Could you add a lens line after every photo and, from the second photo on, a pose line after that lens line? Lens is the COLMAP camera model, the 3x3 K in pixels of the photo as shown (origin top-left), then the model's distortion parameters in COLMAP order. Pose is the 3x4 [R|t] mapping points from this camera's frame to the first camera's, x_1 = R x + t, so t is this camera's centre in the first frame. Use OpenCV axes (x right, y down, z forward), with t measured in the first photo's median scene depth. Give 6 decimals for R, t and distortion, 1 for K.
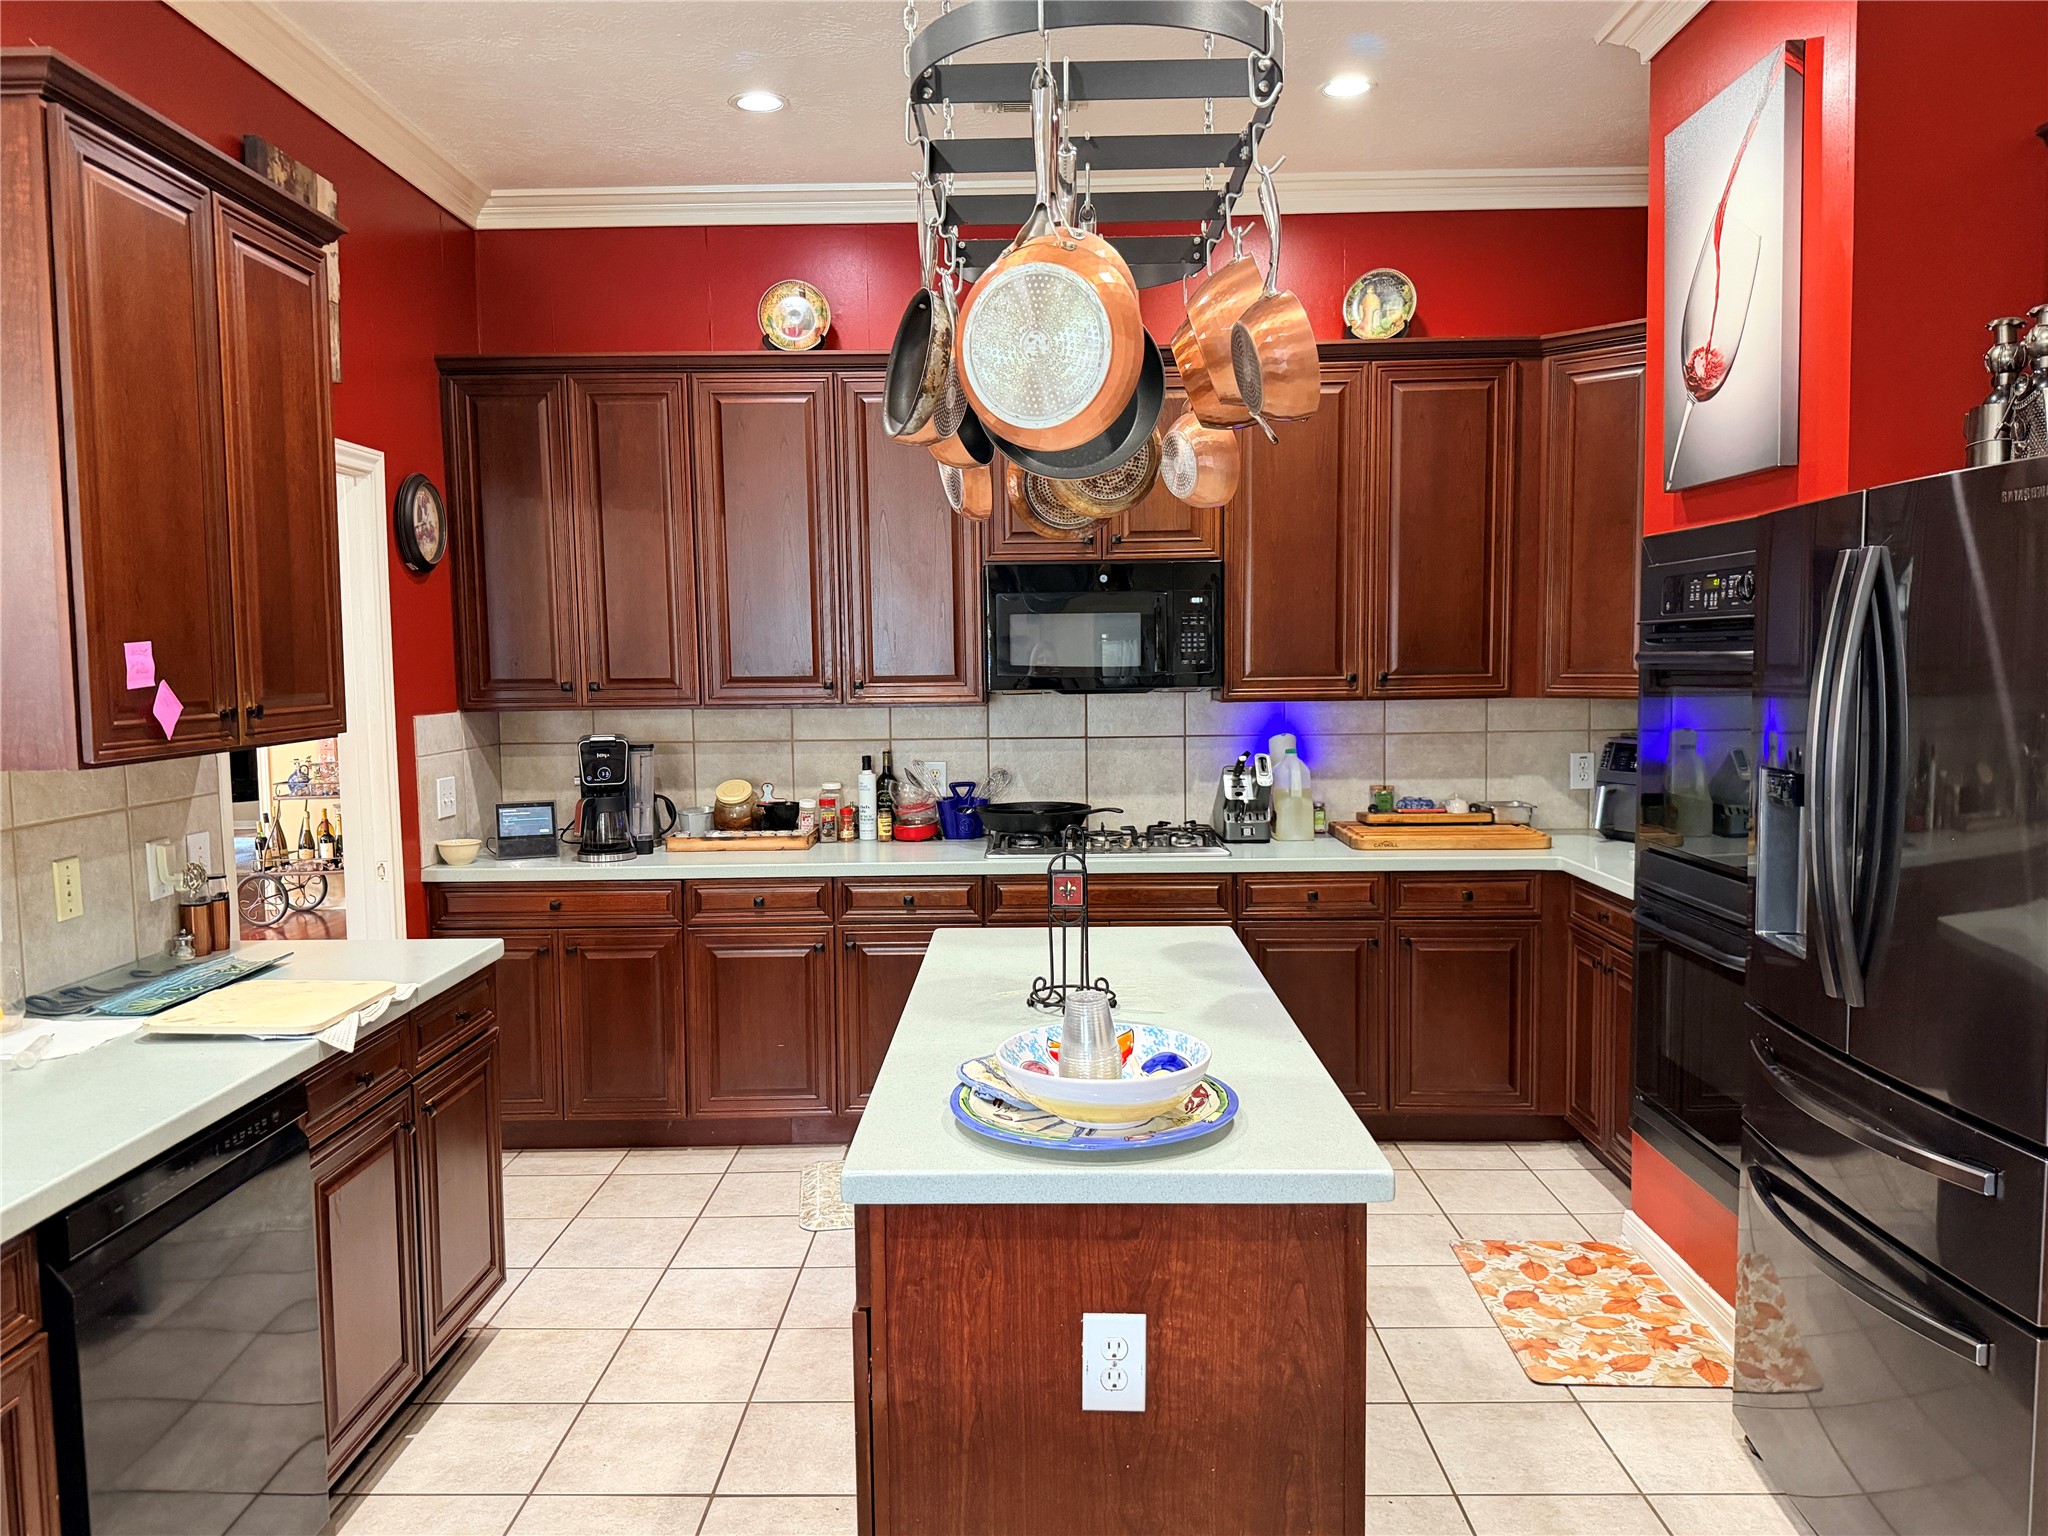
lens RADIAL K [[1505.8, 0, 1025.3], [0, 1505.8, 771.1], [0, 0, 1]] dist [0.012356, 0.000217]
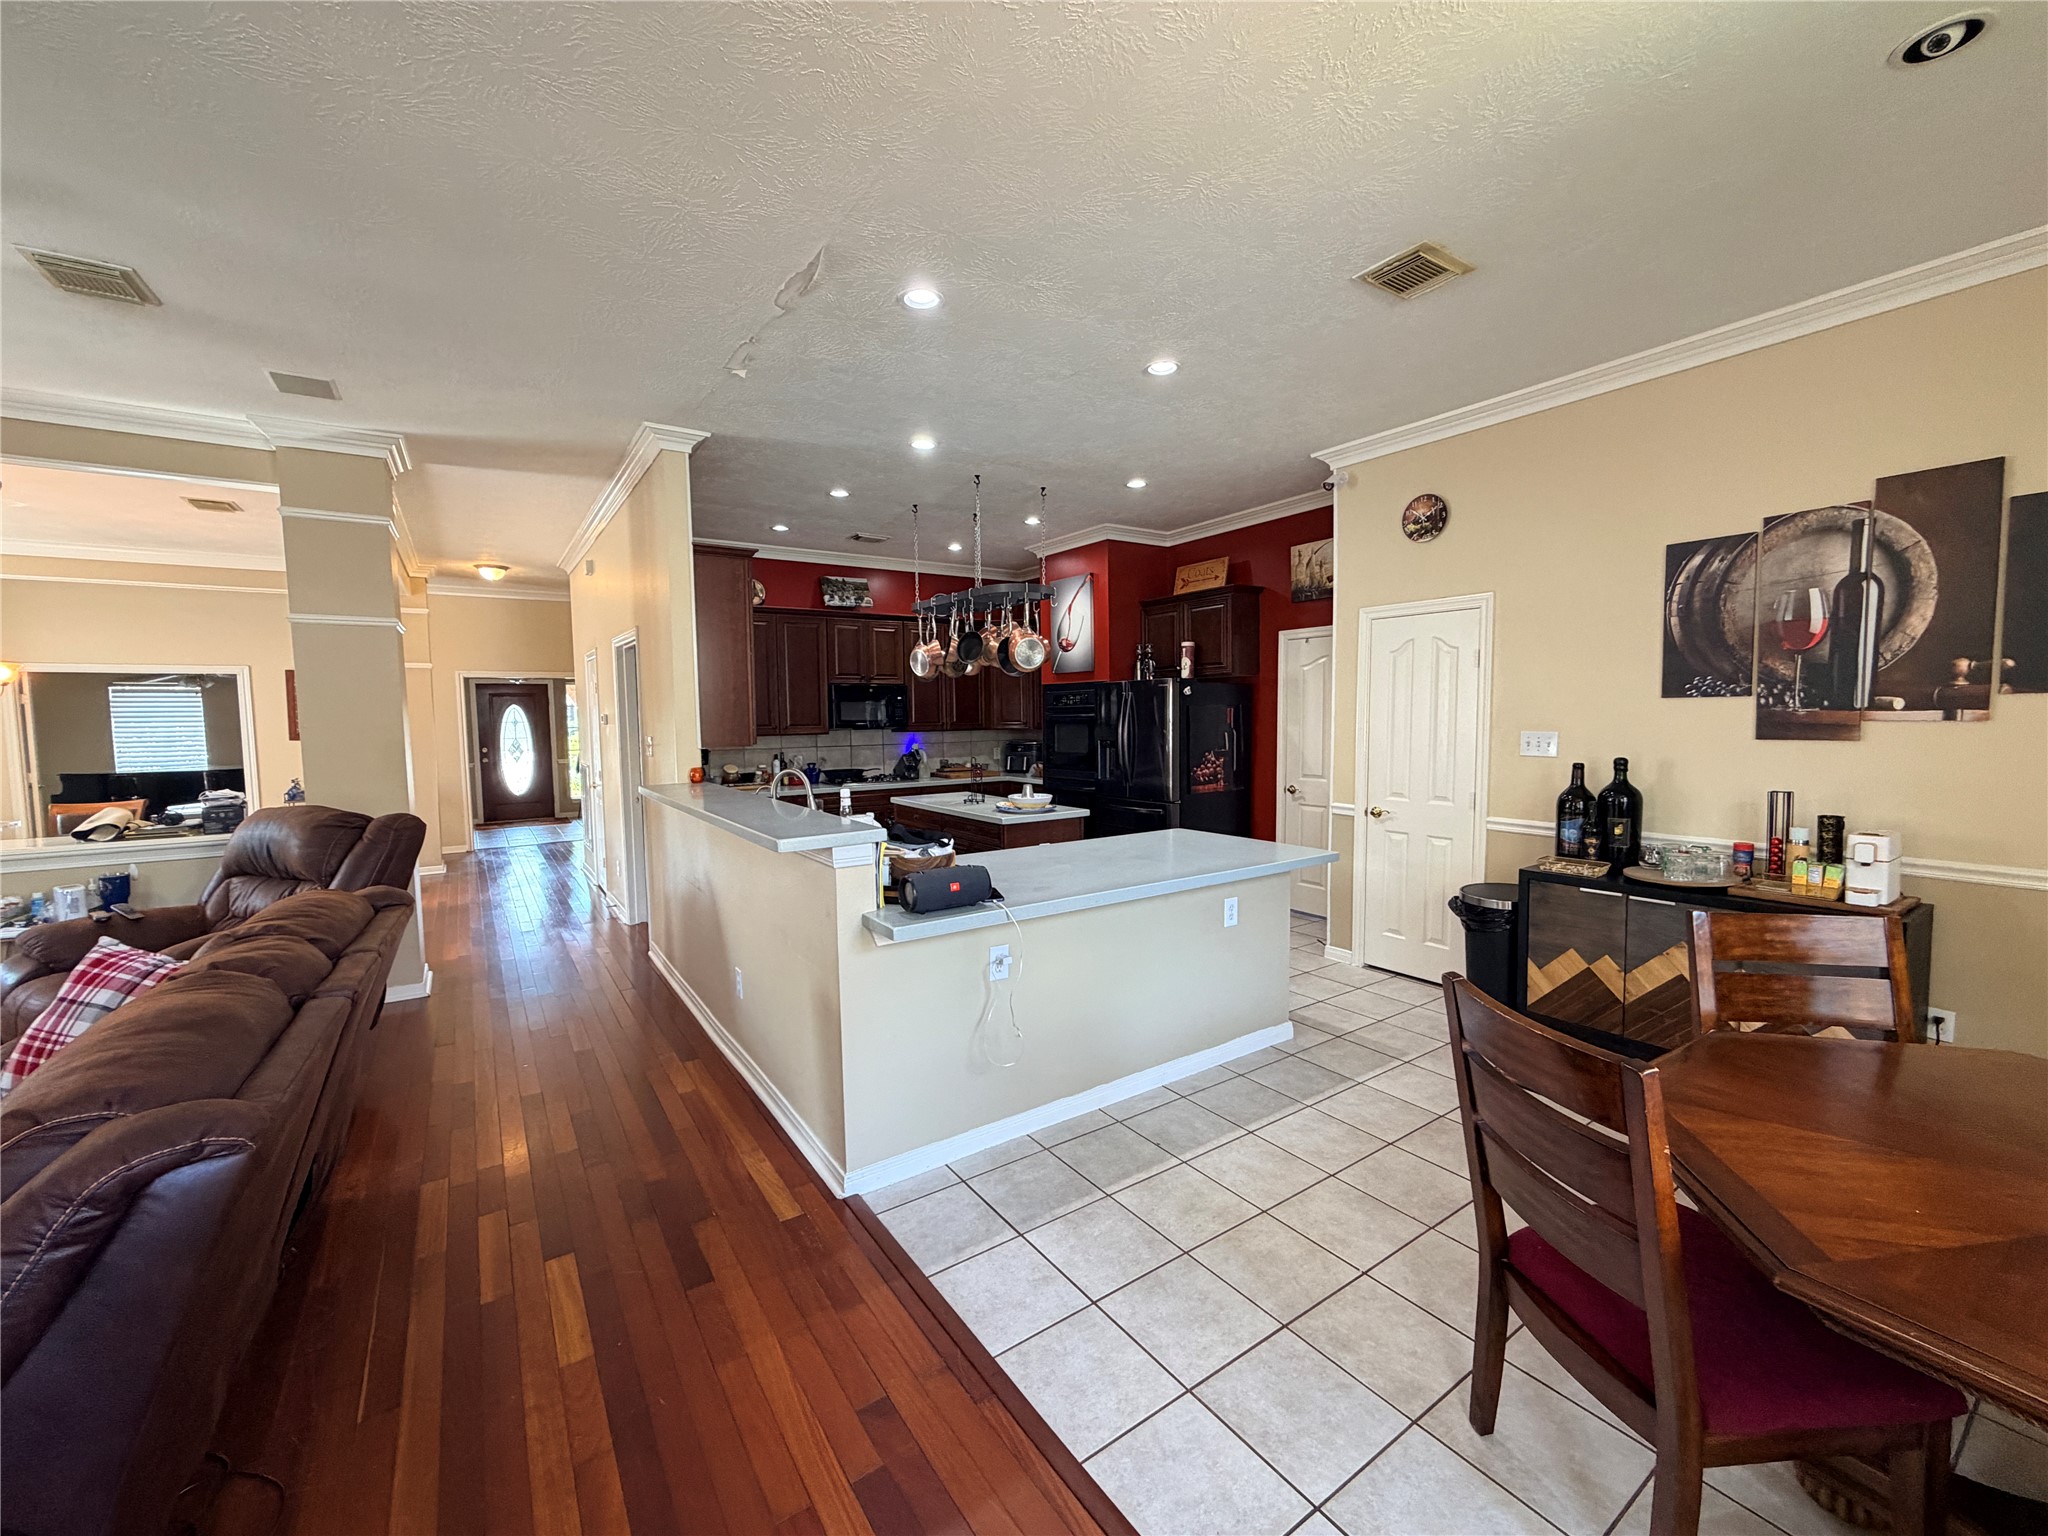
lens RADIAL K [[819.2, 0, 1019.9], [0, 819.2, 766.9], [0, 0, 1]] dist [-0.000597, 0.000503]
pose [[0.819279, -0.034780, 0.572339, -0.594130], [0.048832, 0.998765, -0.009207, 0.047380], [-0.571312, 0.035492, 0.819965, -0.457577]]
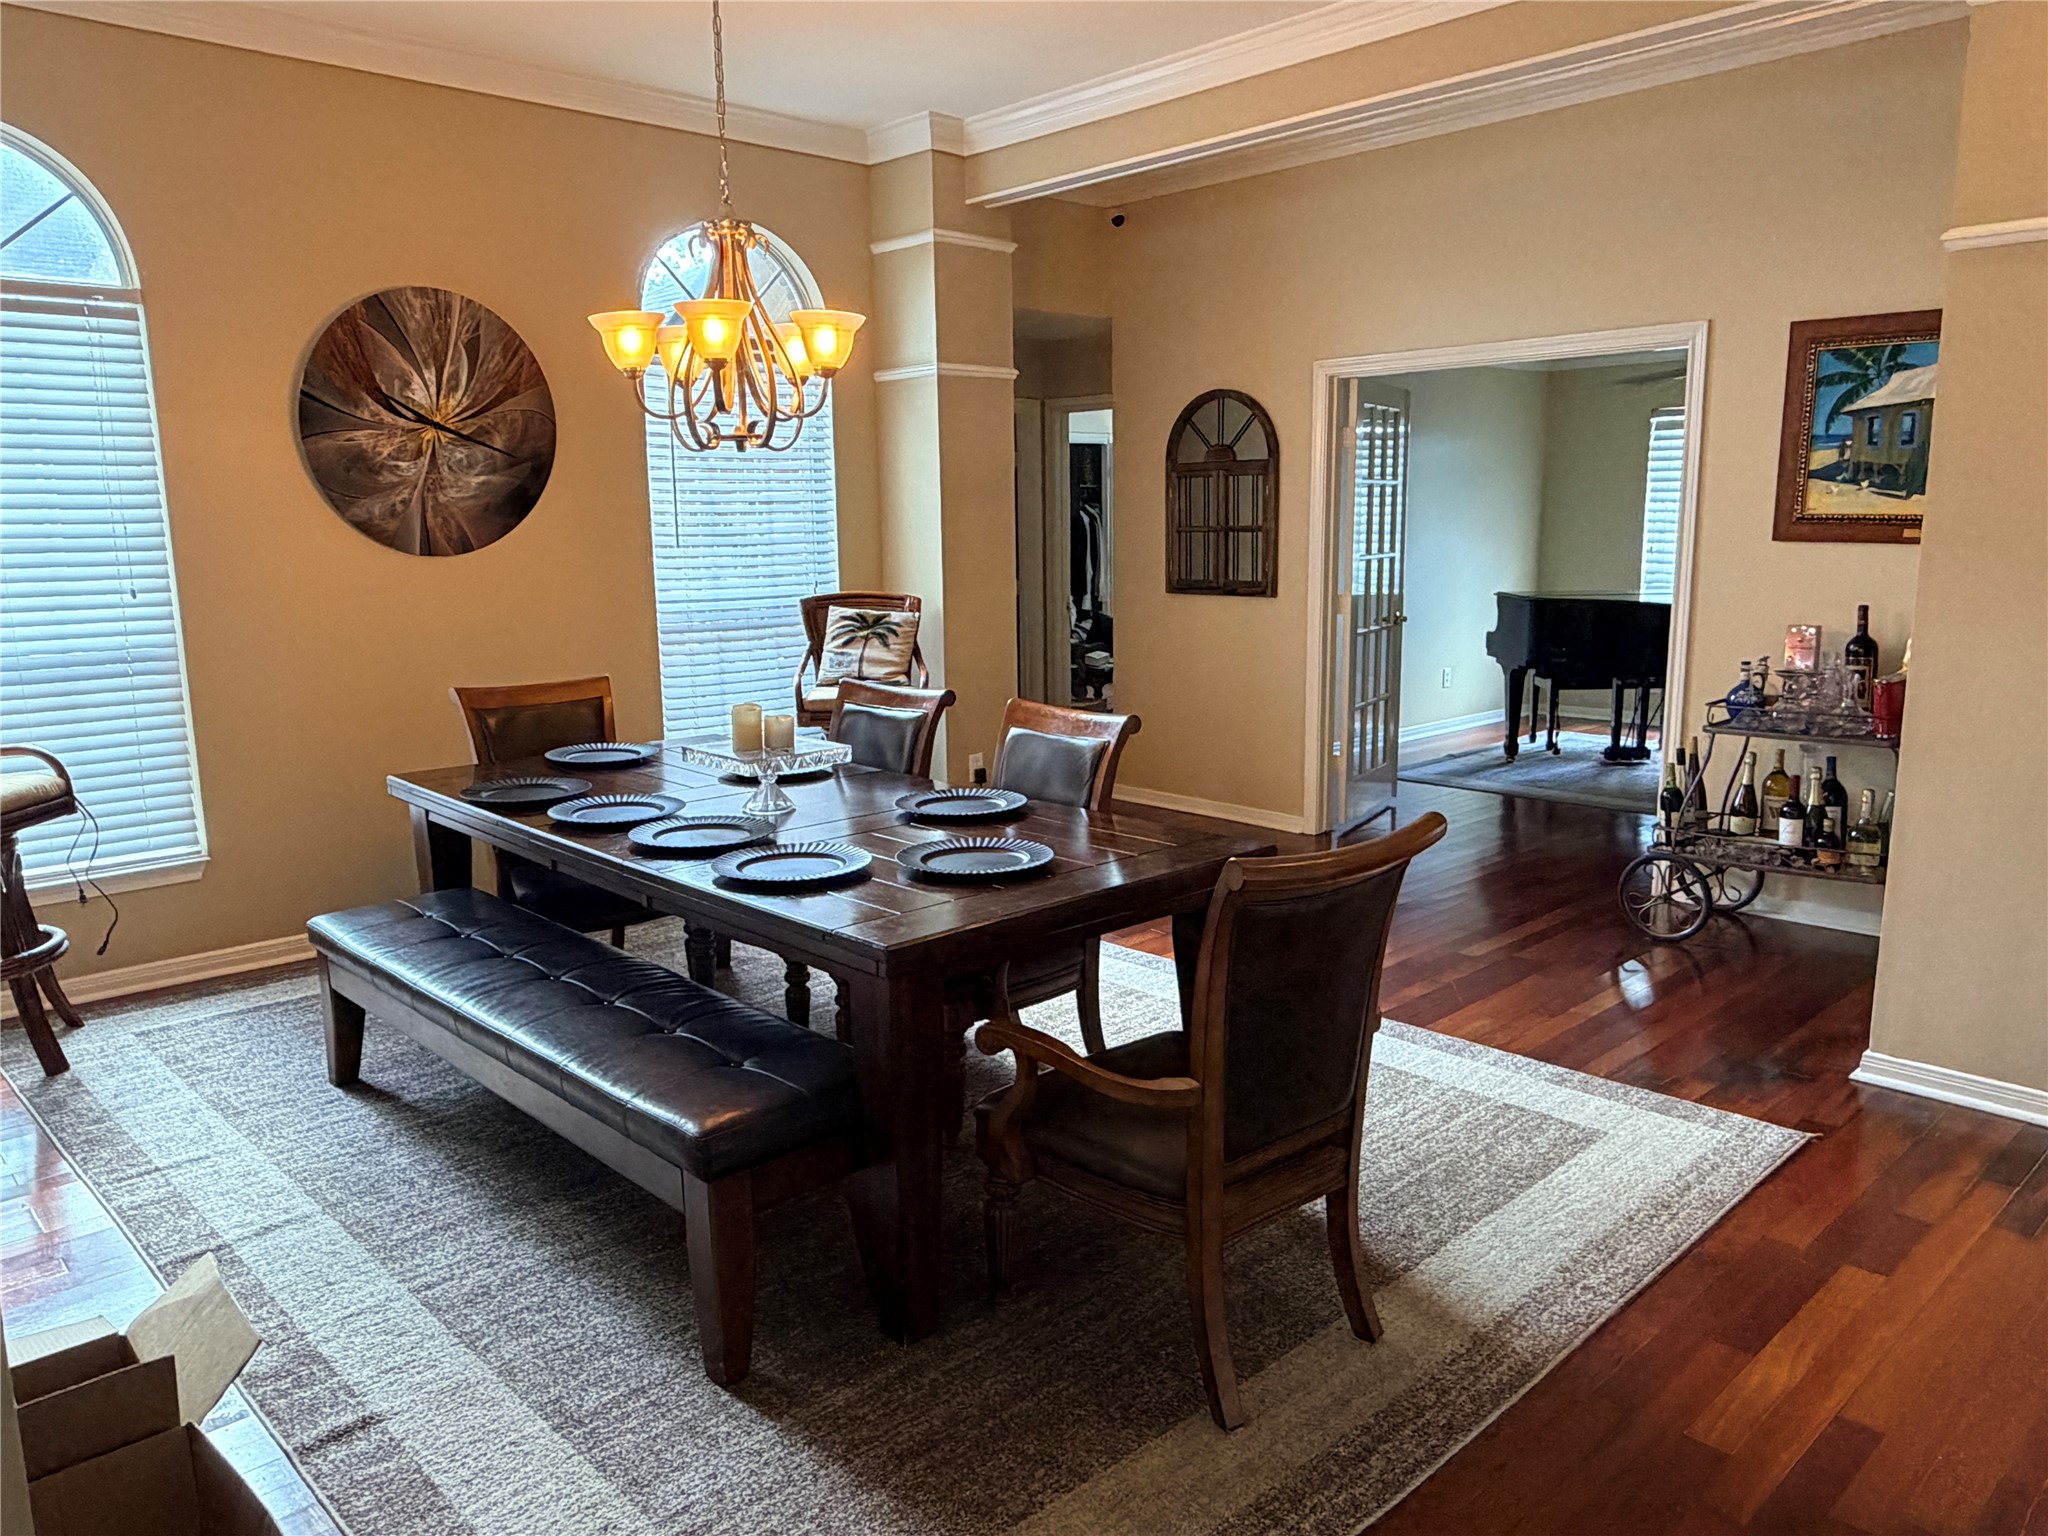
lens RADIAL K [[1454.9, 0, 1024.0], [0, 1454.9, 769.3], [0, 0, 1]] dist [-0.004950, -0.000949]
pose [[0.703150, 0.127138, -0.699582, -0.500880], [-0.053751, 0.990574, 0.125995, -0.040321], [0.709006, -0.050990, 0.703356, 0.726612]]
